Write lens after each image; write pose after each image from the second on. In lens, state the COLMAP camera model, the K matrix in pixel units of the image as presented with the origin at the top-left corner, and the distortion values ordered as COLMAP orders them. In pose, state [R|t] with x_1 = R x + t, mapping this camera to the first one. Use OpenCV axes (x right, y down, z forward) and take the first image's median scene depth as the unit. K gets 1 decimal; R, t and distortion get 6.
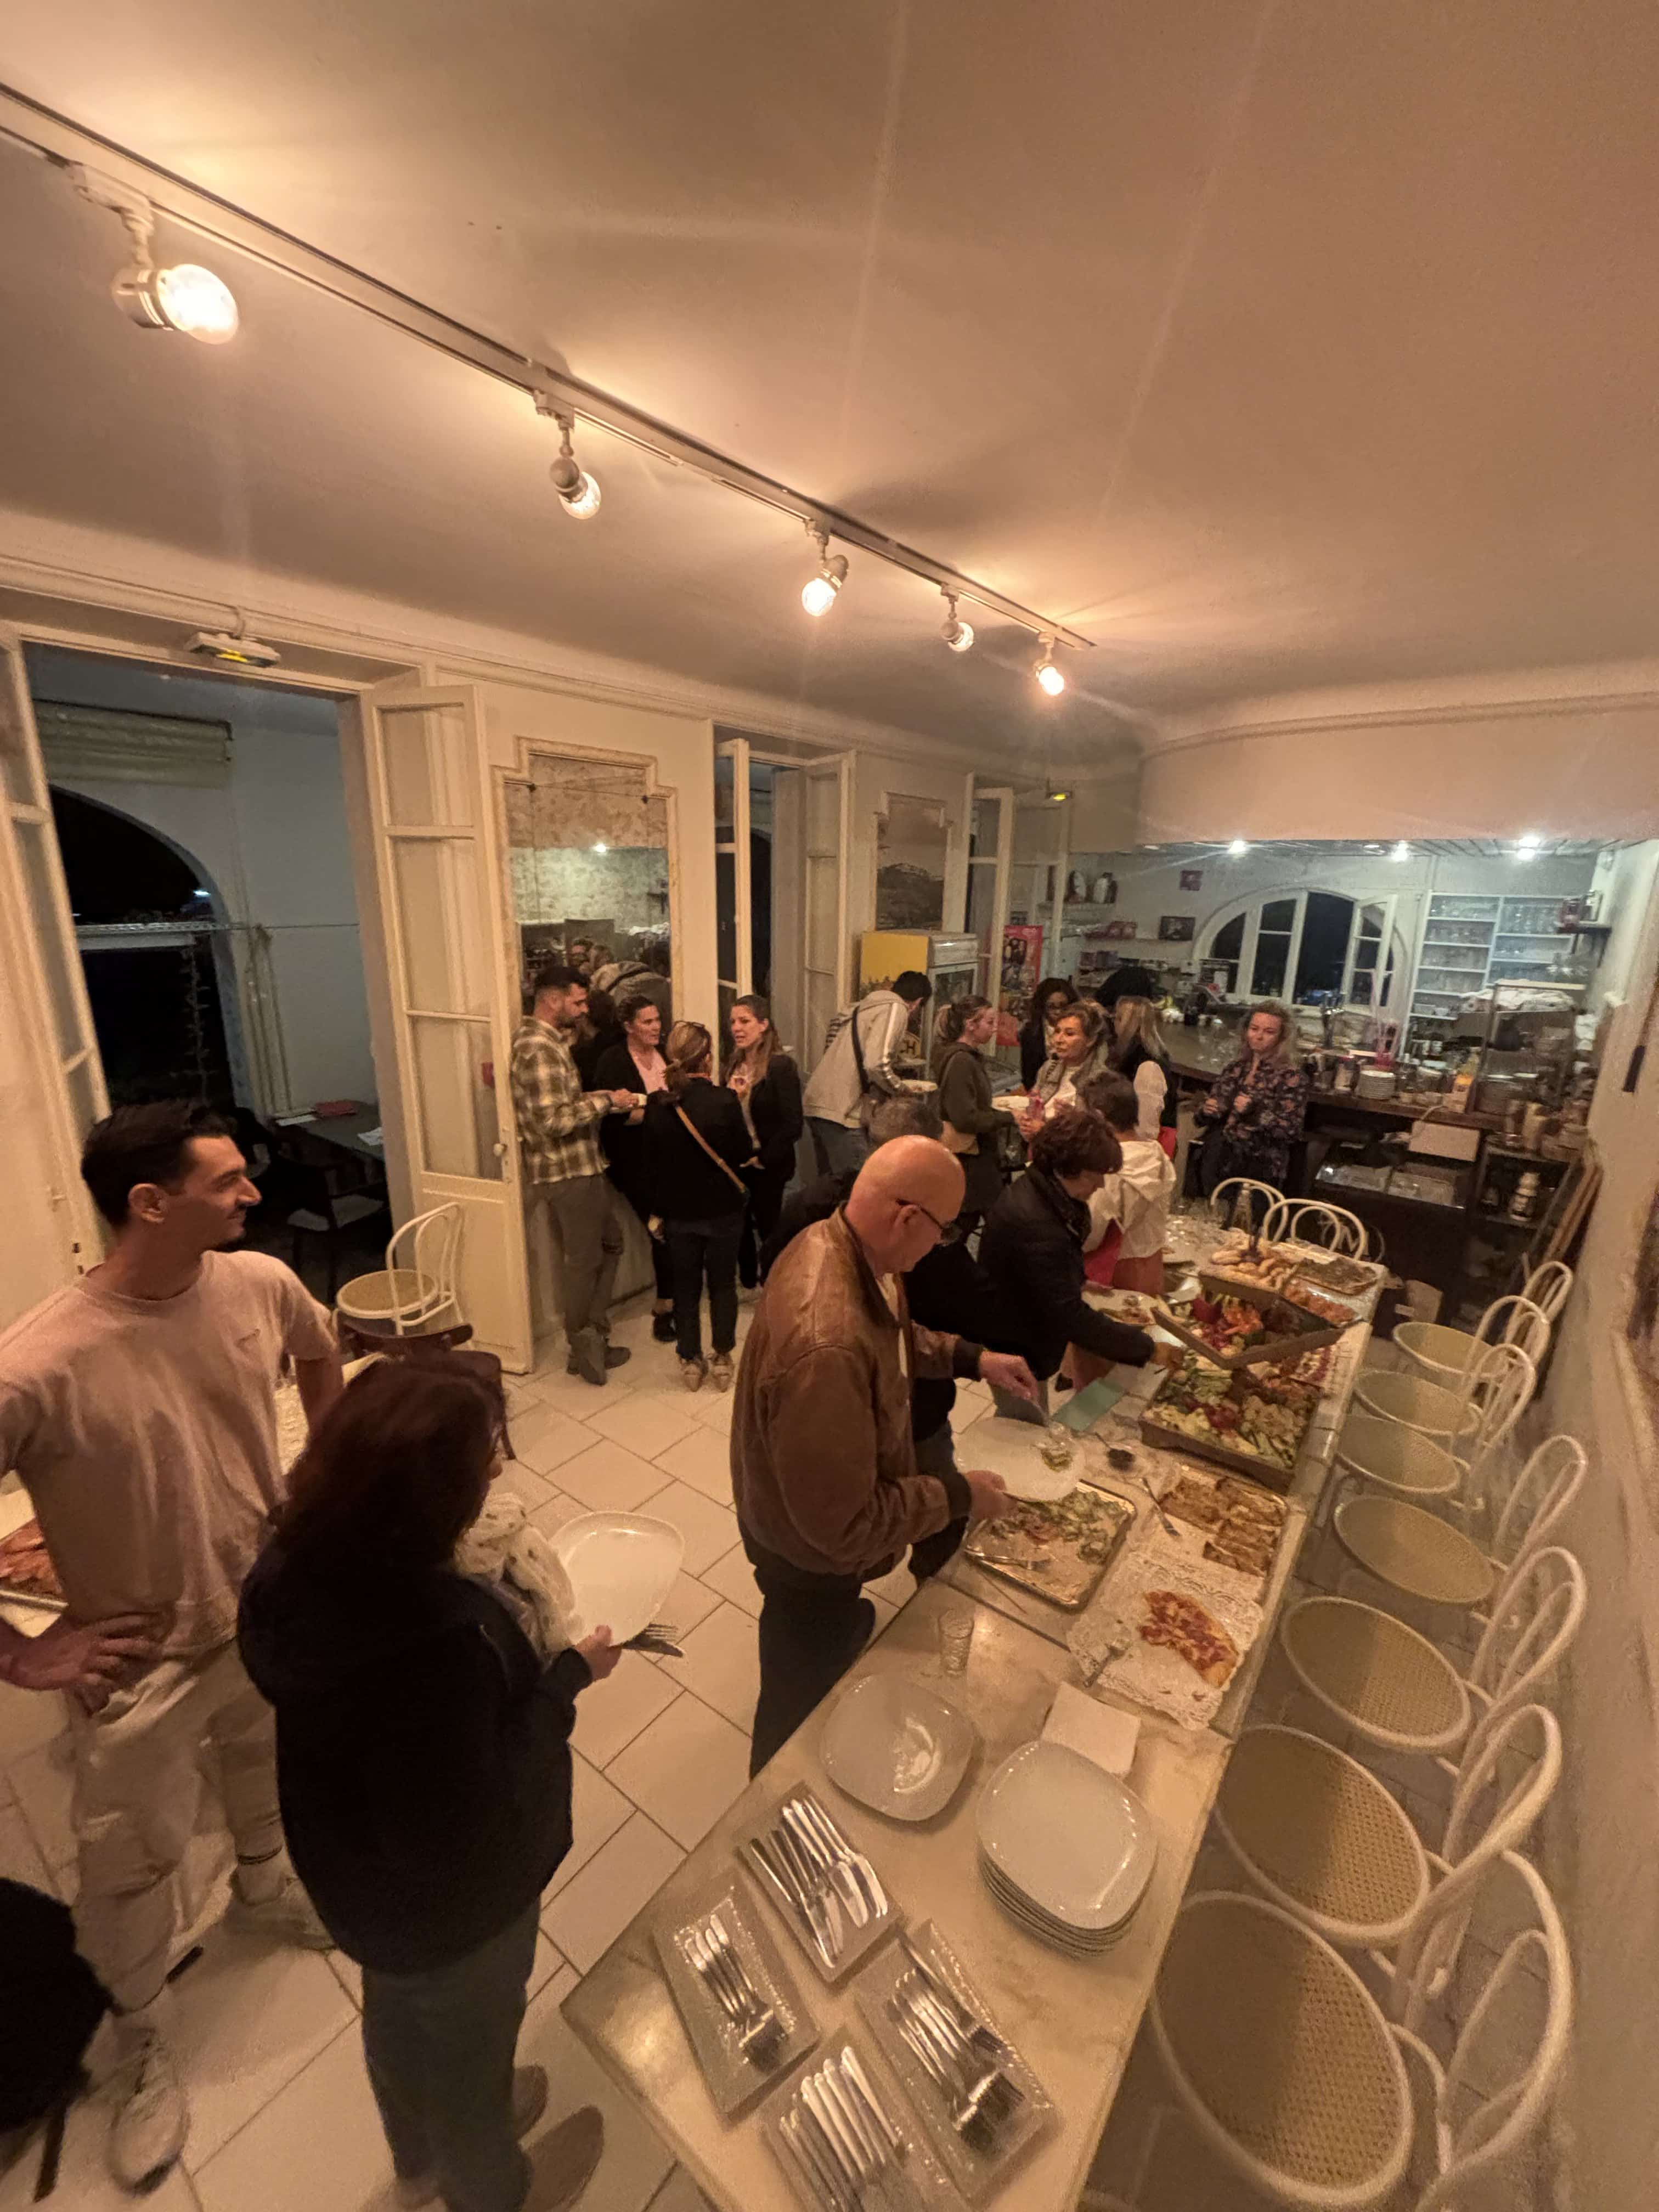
lens RADIAL K [[904.1, 0, 835.3], [0, 904.1, 1103.2], [0, 0, 1]] dist [-0.000799, 0.000373]
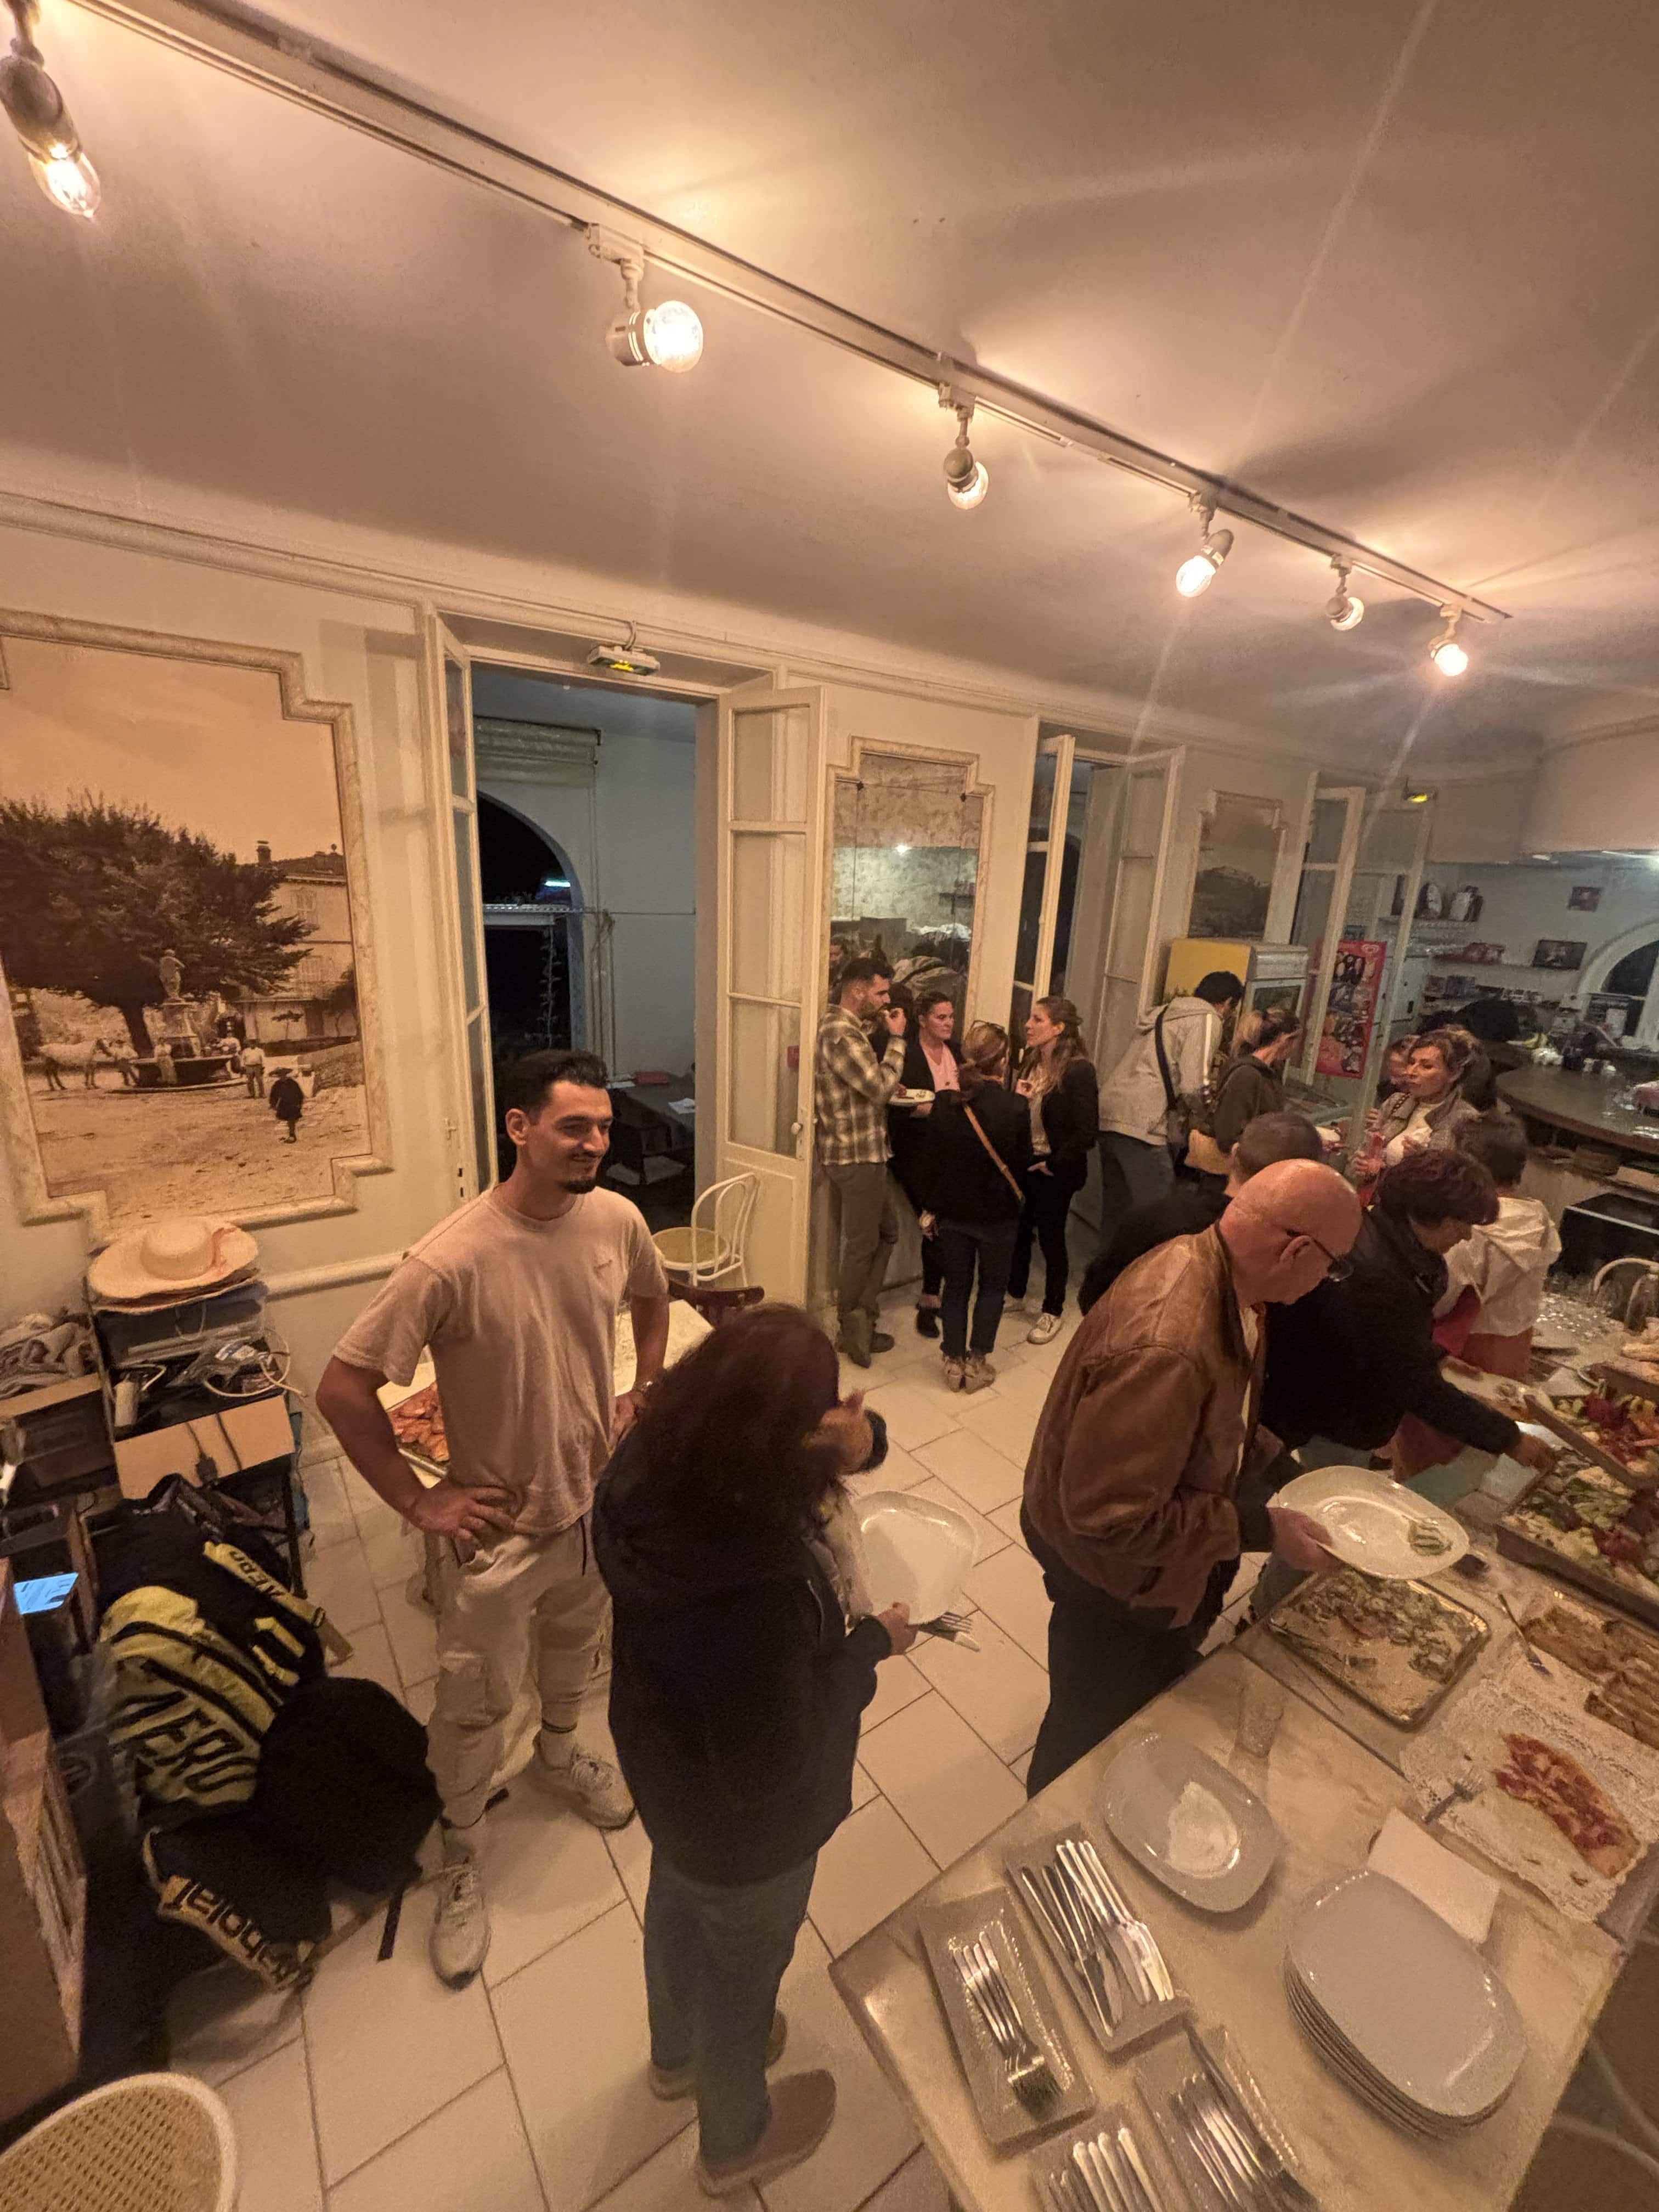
lens RADIAL K [[901.7, 0, 826.5], [0, 901.7, 1100.6], [0, 0, 1]] dist [0.002225, 0.000498]
pose [[0.952314, 0.098341, -0.288839, -0.040041], [-0.100387, 0.994918, 0.007761, 0.009579], [0.288134, 0.021605, 0.957346, 0.003080]]
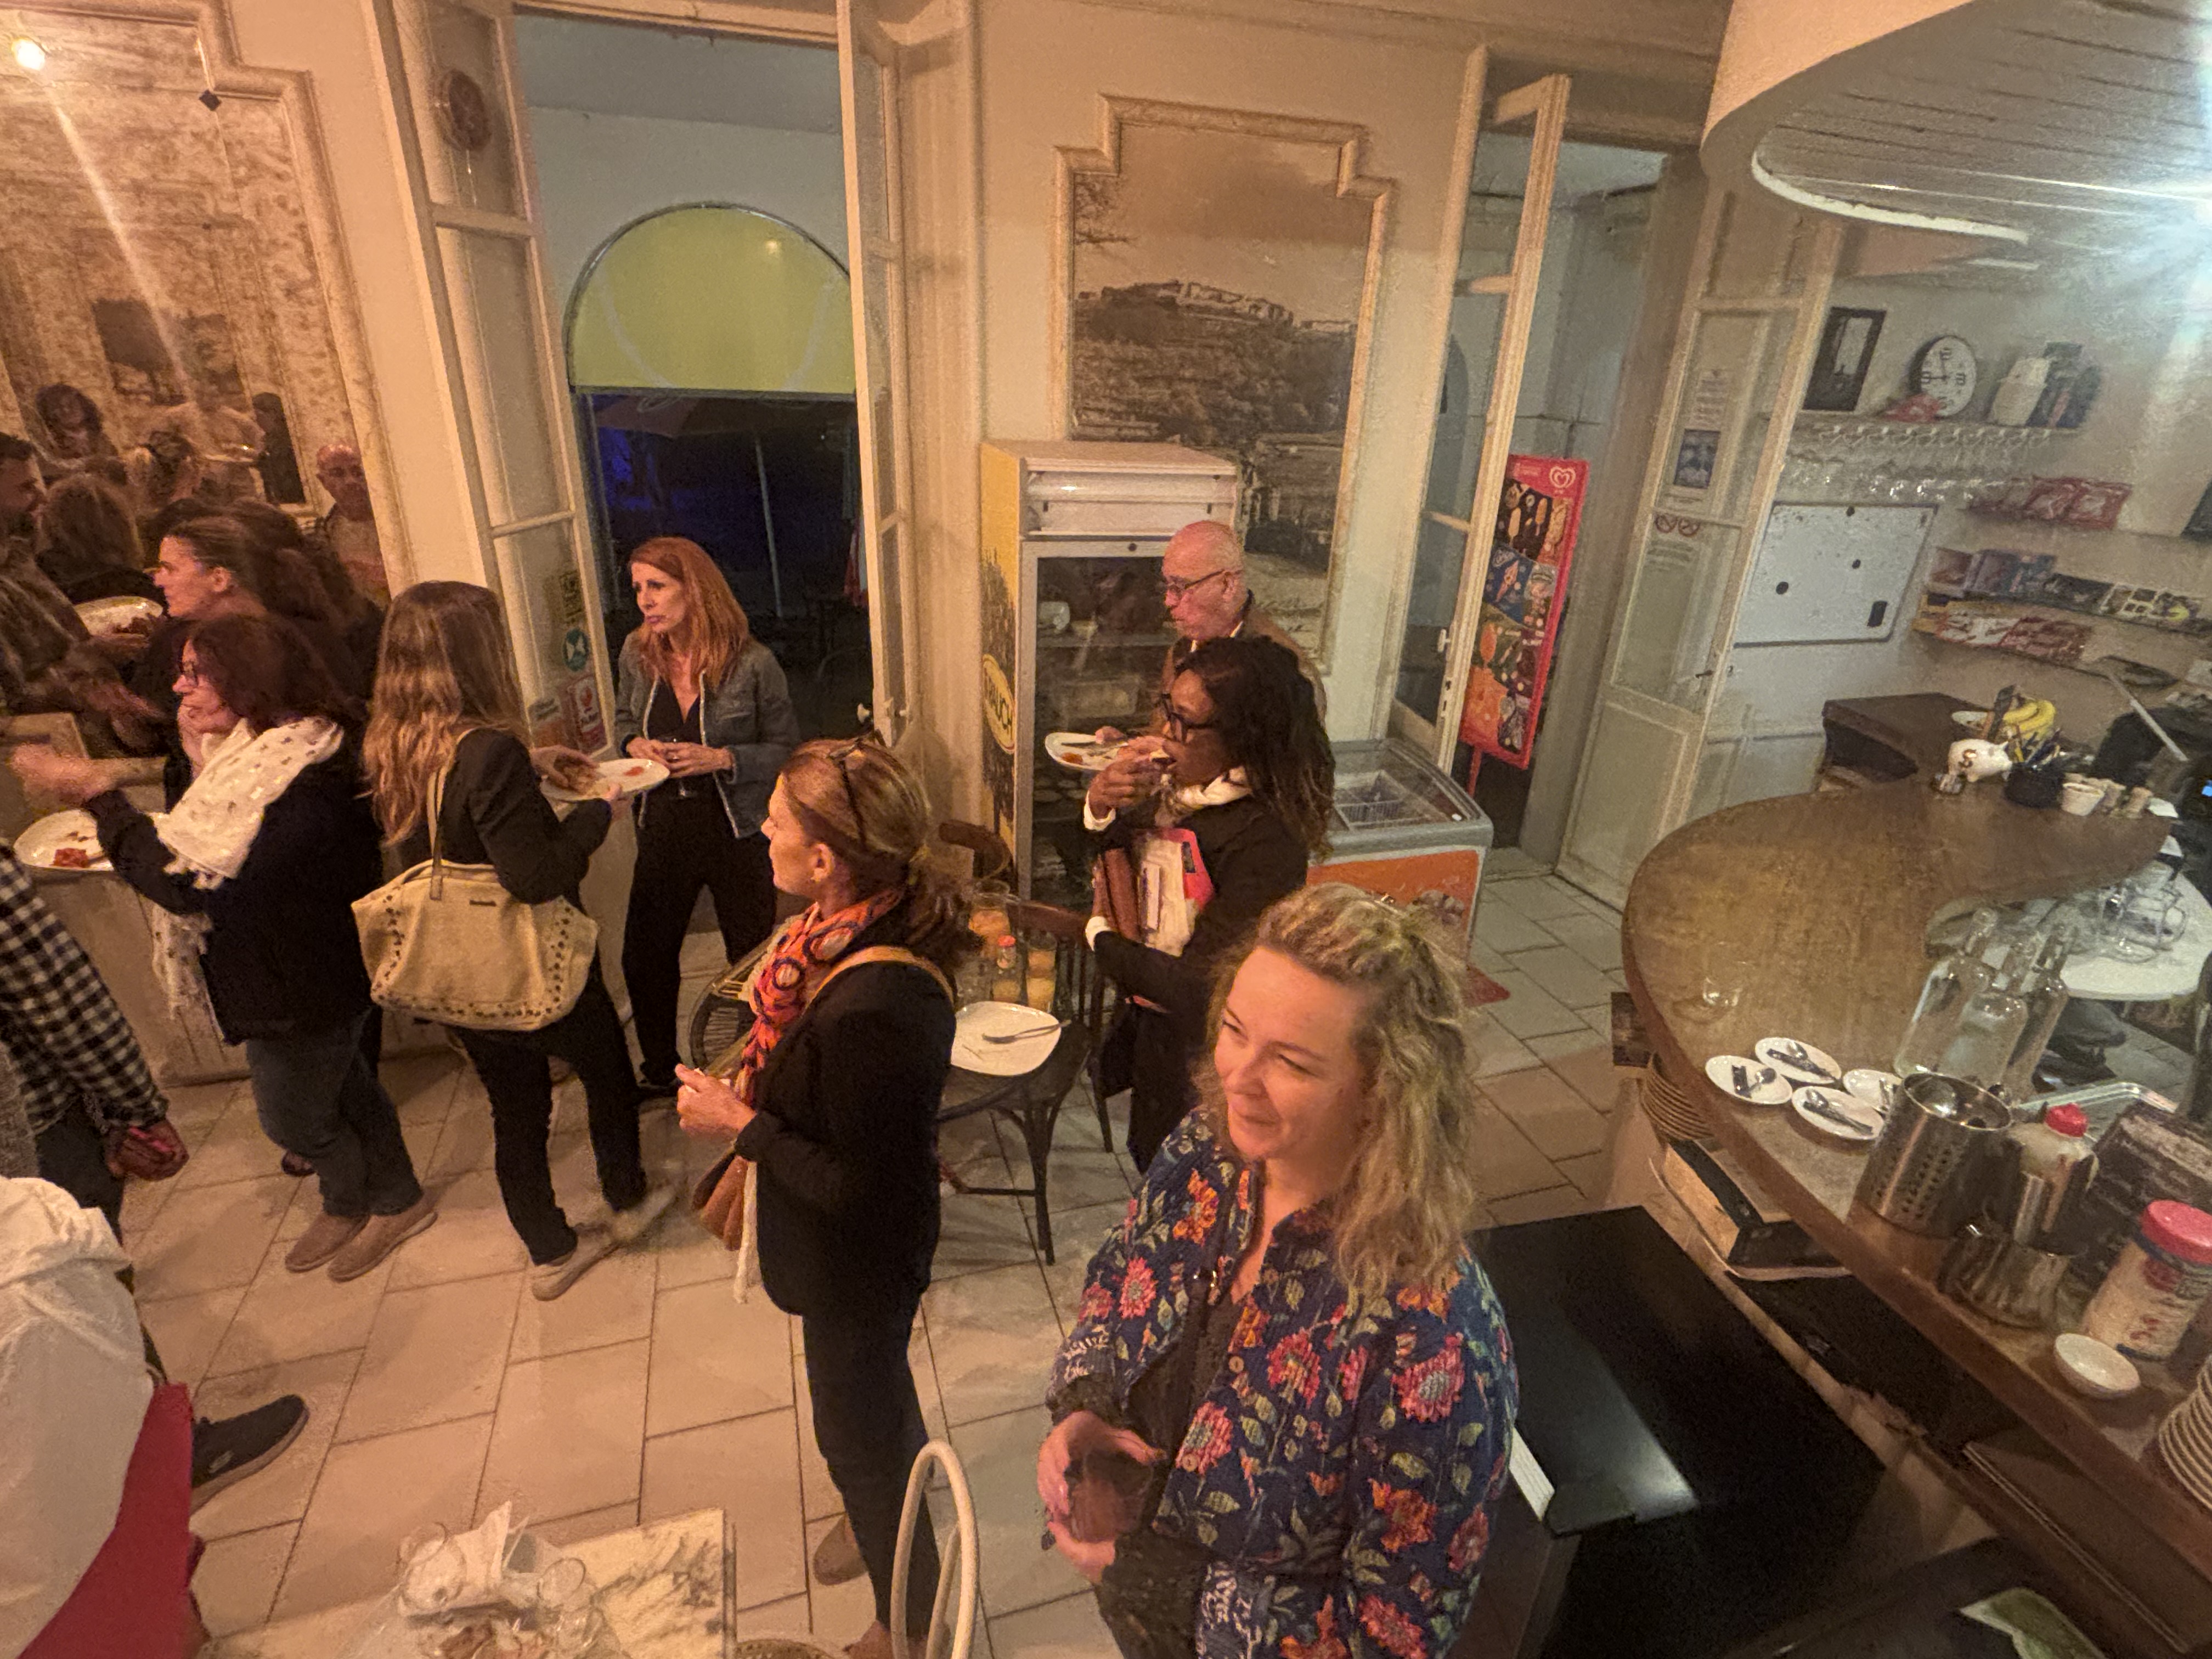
lens RADIAL K [[1118.5, 0, 1118.6], [0, 1118.5, 837.8], [0, 0, 1]] dist [0.000362, -0.000569]
pose [[0.815375, 0.246851, -0.523668, 0.608974], [-0.168208, 0.966532, 0.193704, -0.173150], [0.553958, -0.069856, 0.829609, 0.827278]]
